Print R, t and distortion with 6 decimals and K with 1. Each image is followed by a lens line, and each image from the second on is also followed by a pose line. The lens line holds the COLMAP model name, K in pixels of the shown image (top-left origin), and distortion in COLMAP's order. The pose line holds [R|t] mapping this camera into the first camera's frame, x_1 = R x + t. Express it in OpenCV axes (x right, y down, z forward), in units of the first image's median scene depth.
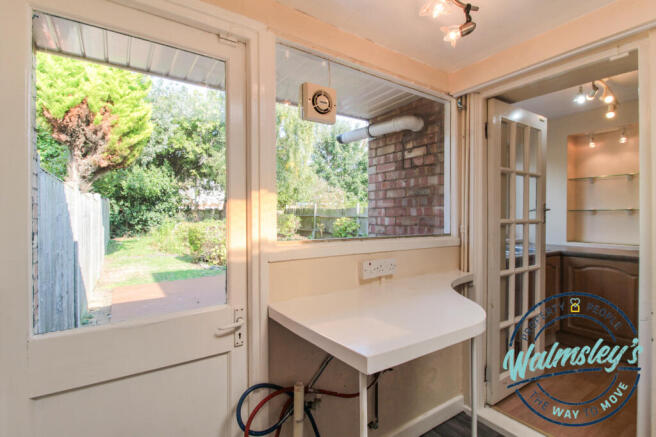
lens RADIAL K [[312.3, 0, 330.1], [0, 312.3, 219.4], [0, 0, 1]] dist [-0.010374, -0.003571]
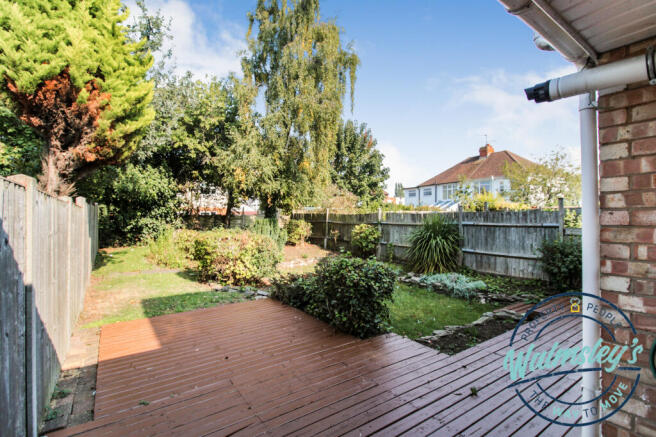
lens RADIAL K [[312.3, 0, 326.5], [0, 312.3, 217.3], [0, 0, 1]] dist [-0.010374, -0.003571]
pose [[0.999907, -0.000304, 0.013622, -0.116975], [0.000563, 0.999819, -0.019028, -0.013430], [-0.013614, 0.019034, 0.999726, 0.170981]]
